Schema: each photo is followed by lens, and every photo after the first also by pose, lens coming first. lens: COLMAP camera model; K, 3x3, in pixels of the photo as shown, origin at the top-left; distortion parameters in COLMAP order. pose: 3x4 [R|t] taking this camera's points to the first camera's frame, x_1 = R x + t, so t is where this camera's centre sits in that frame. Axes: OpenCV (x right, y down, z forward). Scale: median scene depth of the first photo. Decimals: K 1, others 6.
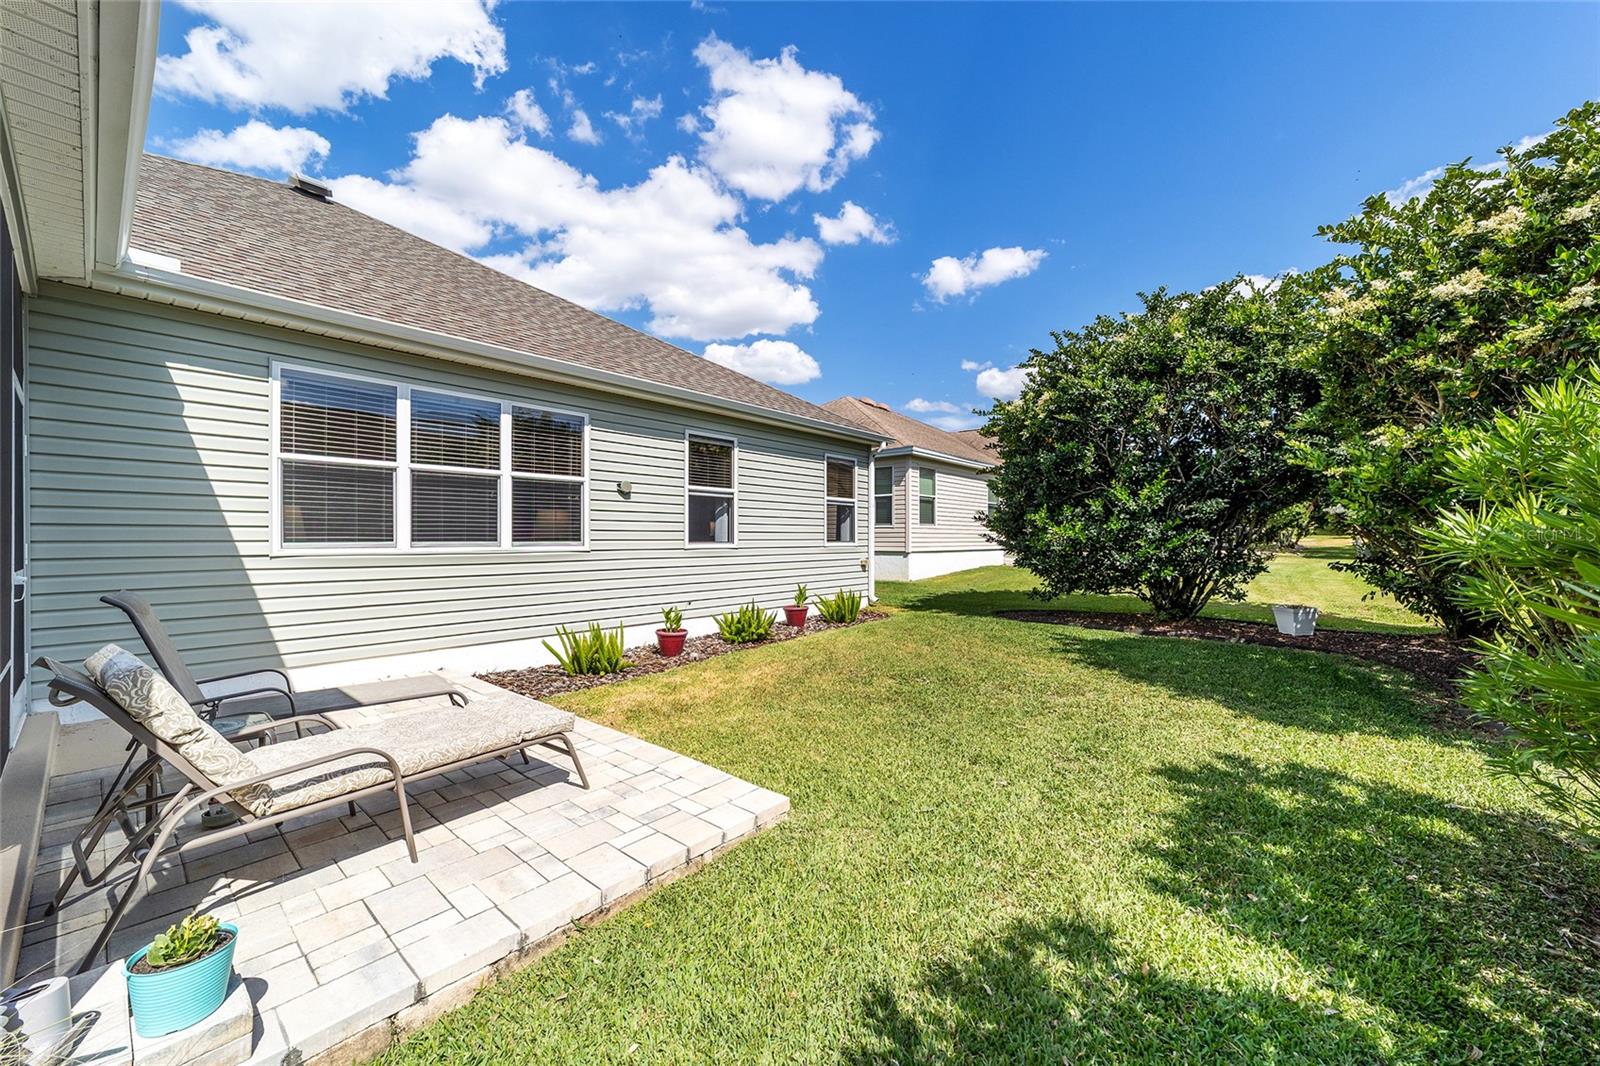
lens RADIAL K [[619.0, 0, 791.8], [0, 619.0, 537.0], [0, 0, 1]] dist [-0.011912, 0.006358]
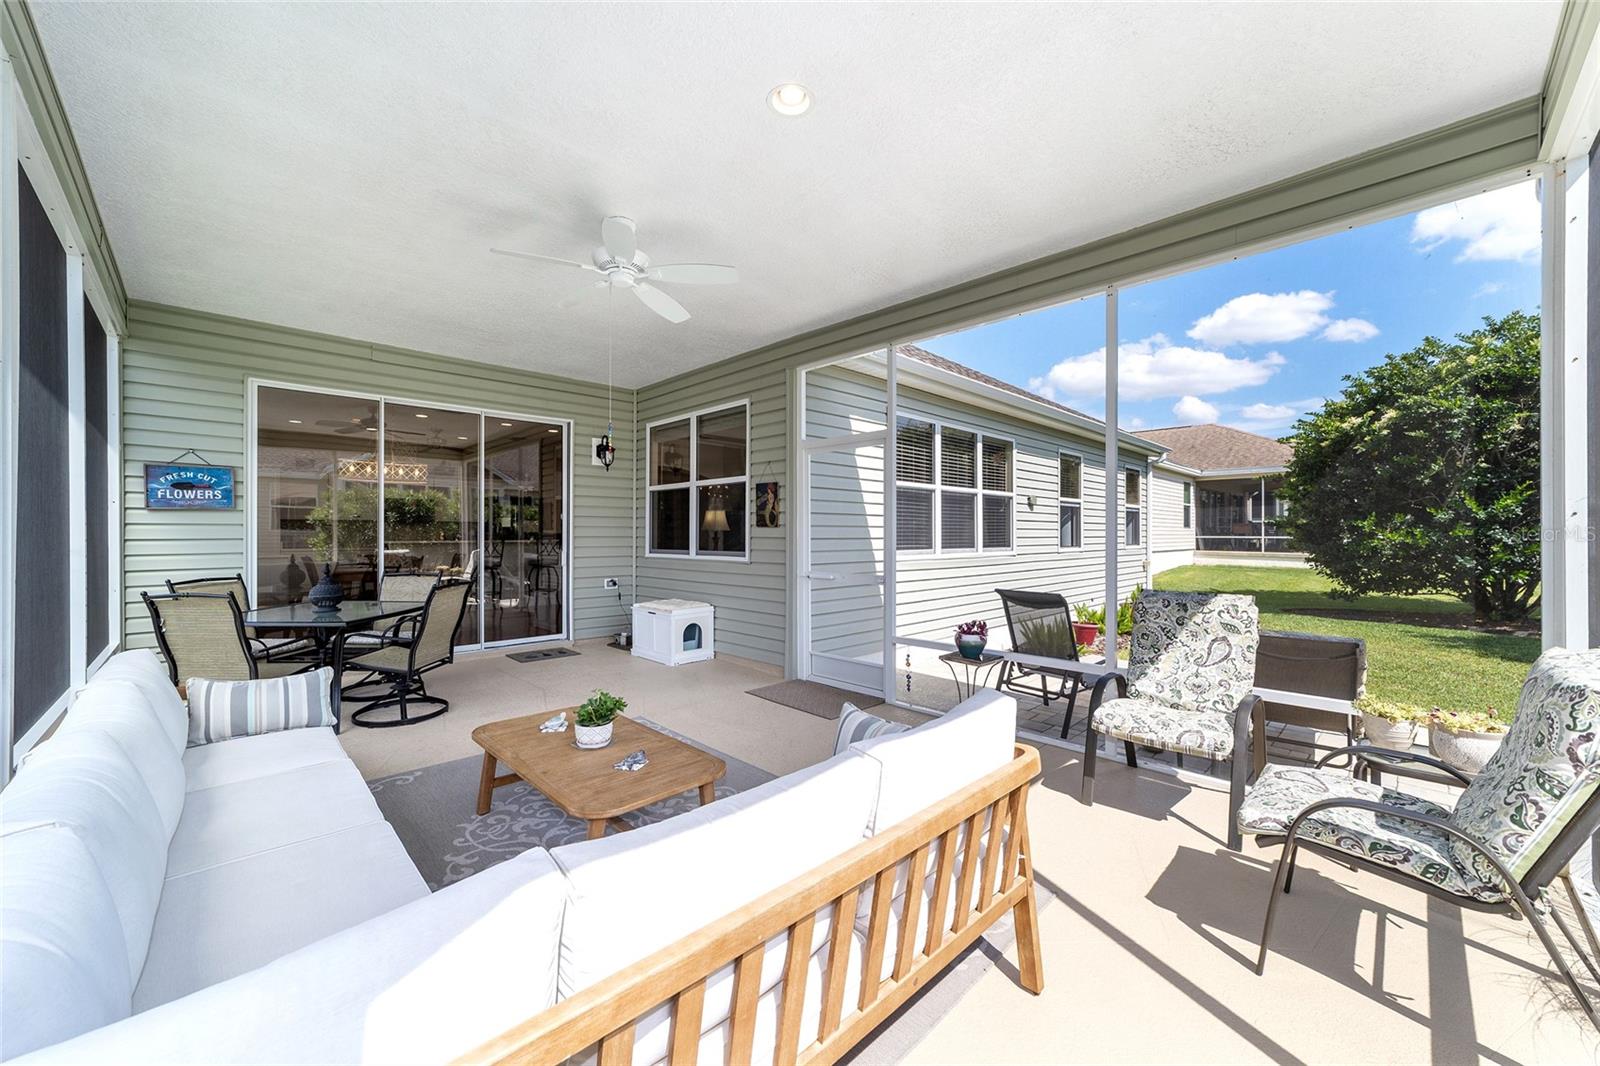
lens RADIAL K [[619.0, 0, 796.3], [0, 619.0, 533.0], [0, 0, 1]] dist [-0.011912, 0.006358]
pose [[0.996614, 0.000128, -0.082226, -0.421830], [-0.000186, 1.000000, -0.000693, -0.012546], [0.082226, 0.000706, 0.996613, -0.134312]]
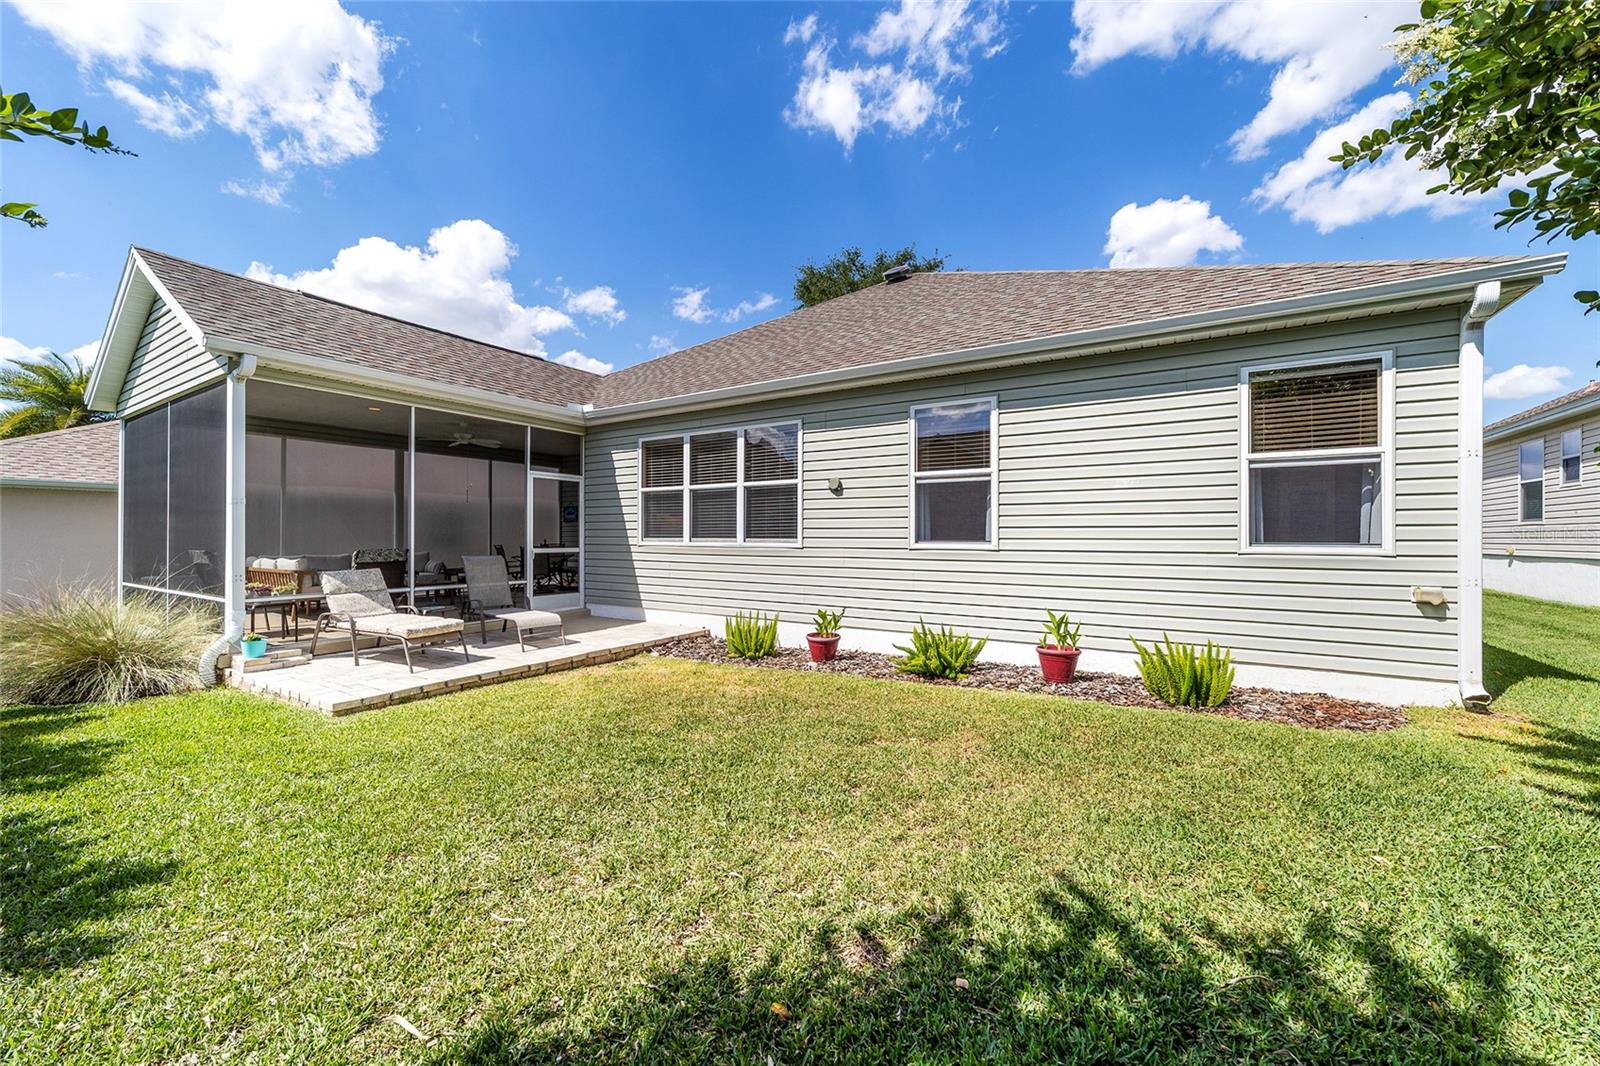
lens RADIAL K [[619.0, 0, 797.8], [0, 619.0, 530.7], [0, 0, 1]] dist [-0.011912, 0.006358]
pose [[0.143803, -0.007078, -0.989581, 0.476173], [-0.000674, 0.999973, -0.007250, 0.000394], [0.989606, 0.001709, 0.143795, 0.547920]]
